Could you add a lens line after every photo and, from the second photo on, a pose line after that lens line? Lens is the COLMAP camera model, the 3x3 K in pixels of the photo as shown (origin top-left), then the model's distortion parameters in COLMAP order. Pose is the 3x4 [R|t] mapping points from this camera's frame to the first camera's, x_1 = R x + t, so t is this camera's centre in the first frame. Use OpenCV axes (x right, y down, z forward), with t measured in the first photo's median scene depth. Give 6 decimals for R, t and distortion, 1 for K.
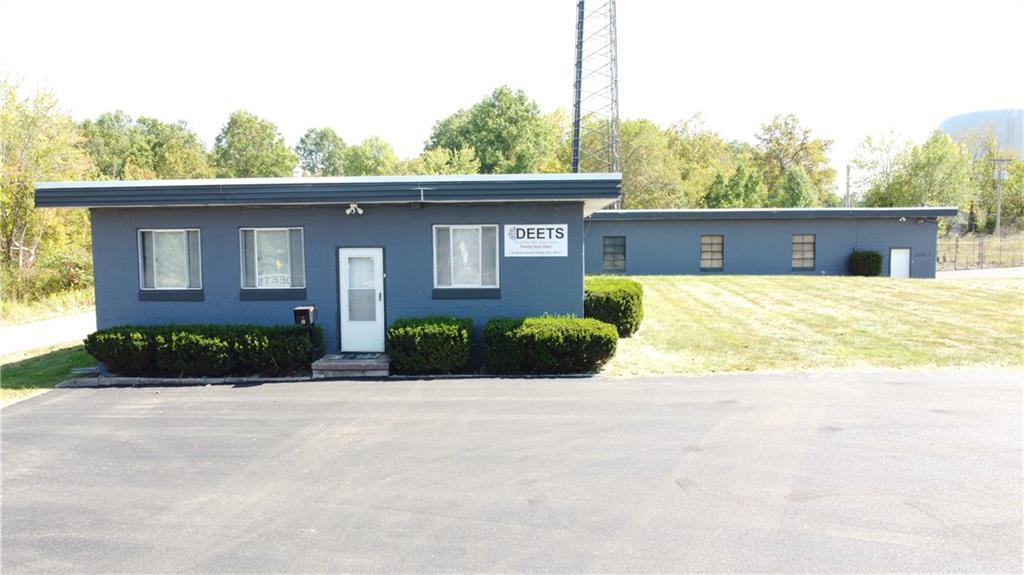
lens RADIAL K [[760.1, 0, 515.3], [0, 760.1, 286.7], [0, 0, 1]] dist [-0.000168, 0.002708]
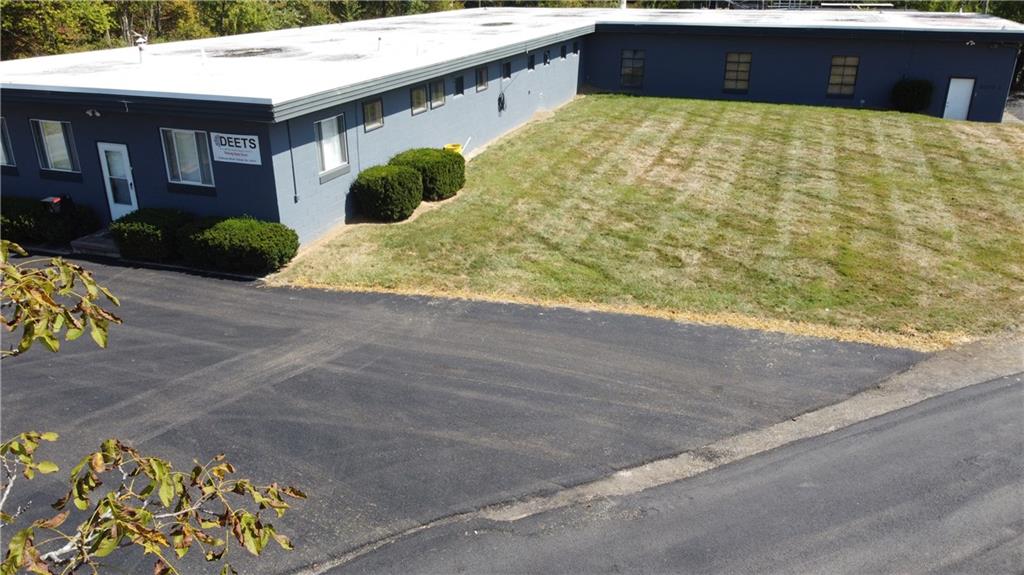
lens RADIAL K [[760.1, 0, 512.6], [0, 760.1, 282.0], [0, 0, 1]] dist [-0.000168, 0.002708]
pose [[0.959762, 0.111425, -0.257762, 0.712126], [-0.025819, 0.949034, 0.314114, -0.231764], [0.279625, -0.294820, 0.913724, 0.052331]]
